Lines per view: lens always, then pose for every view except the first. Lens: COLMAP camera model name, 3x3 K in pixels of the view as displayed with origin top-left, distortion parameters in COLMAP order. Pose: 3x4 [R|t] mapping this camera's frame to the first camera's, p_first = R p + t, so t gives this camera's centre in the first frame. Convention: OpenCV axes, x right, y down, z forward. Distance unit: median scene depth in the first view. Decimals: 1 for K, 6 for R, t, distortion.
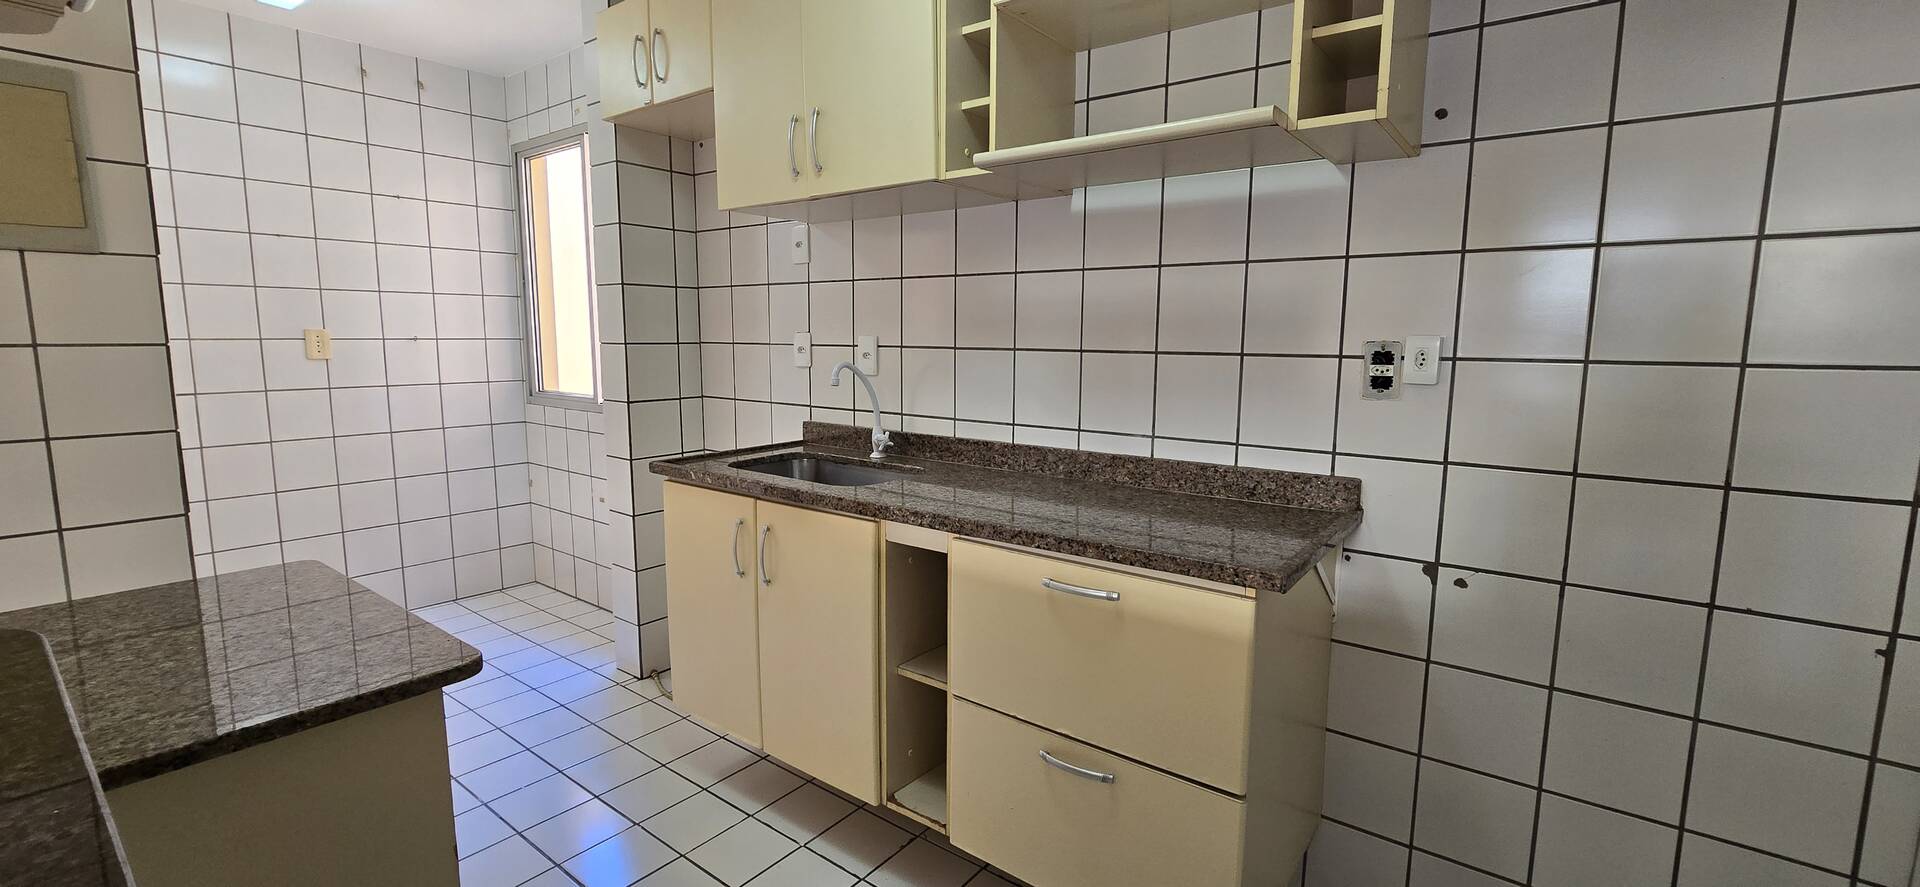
lens RADIAL K [[791.6, 0, 955.9], [0, 791.6, 440.3], [0, 0, 1]] dist [-0.013209, -0.000989]
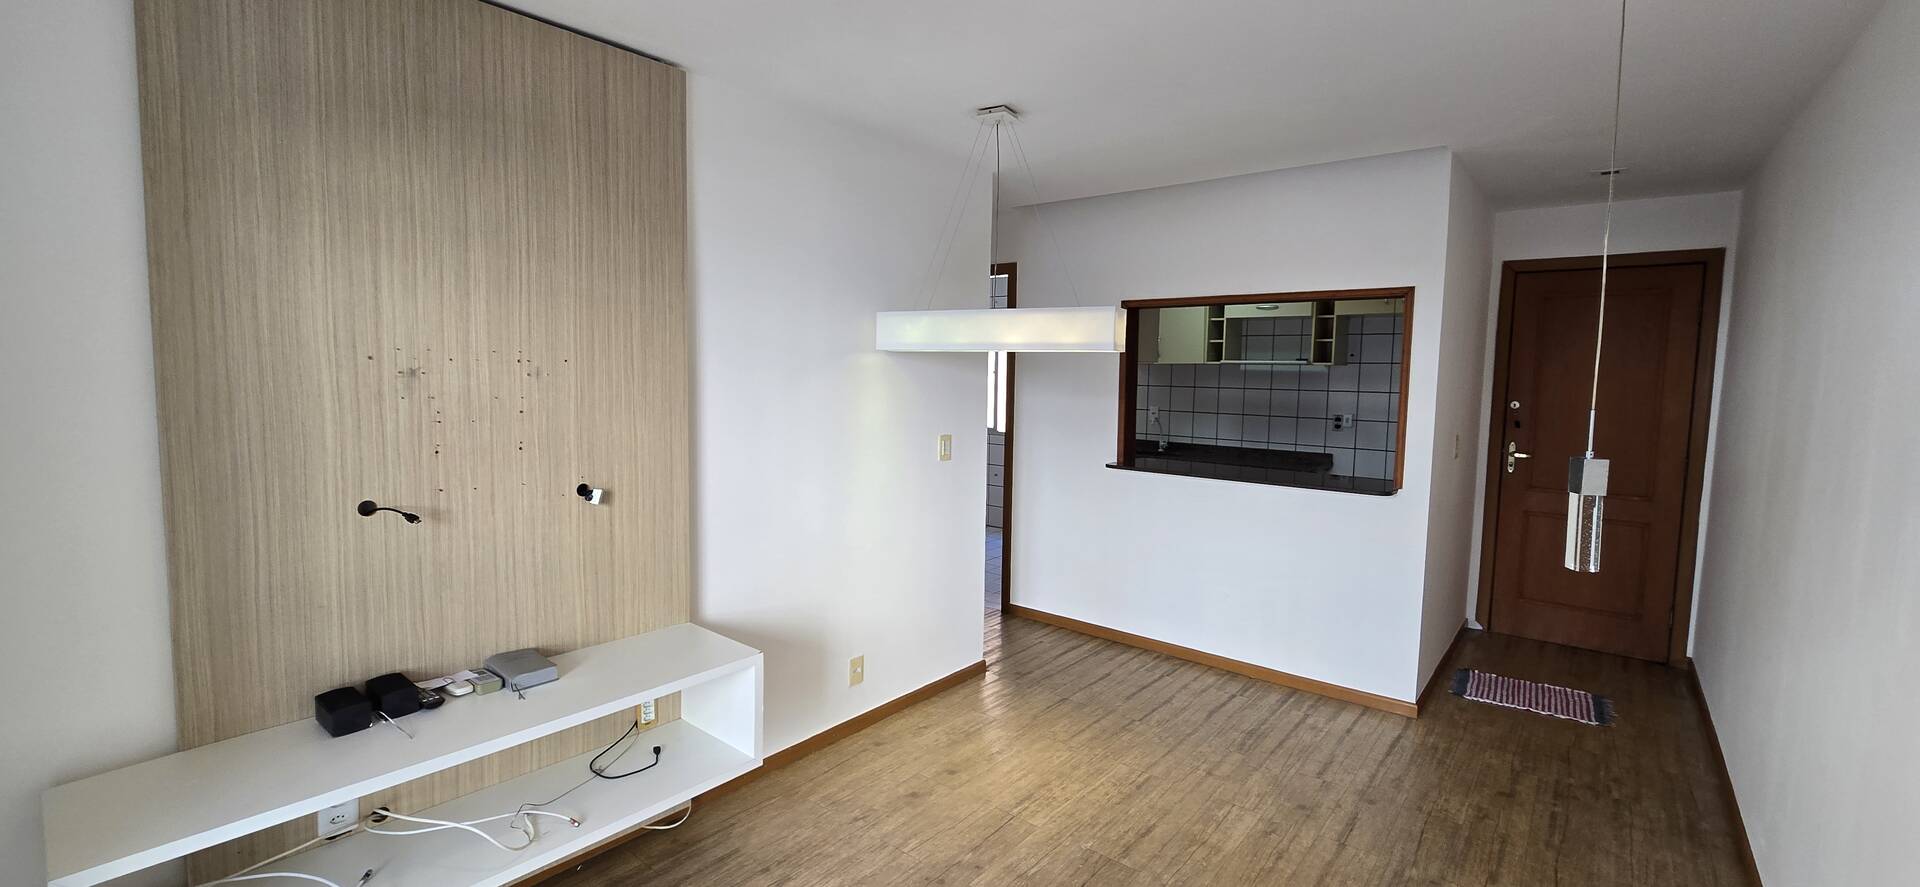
lens RADIAL K [[791.6, 0, 967.2], [0, 791.6, 441.6], [0, 0, 1]] dist [-0.013209, -0.000989]
pose [[0.999581, 0.013661, -0.025515, -0.898343], [-0.014751, 0.998964, -0.043039, 0.149544], [0.024900, 0.043398, 0.998748, -2.242711]]
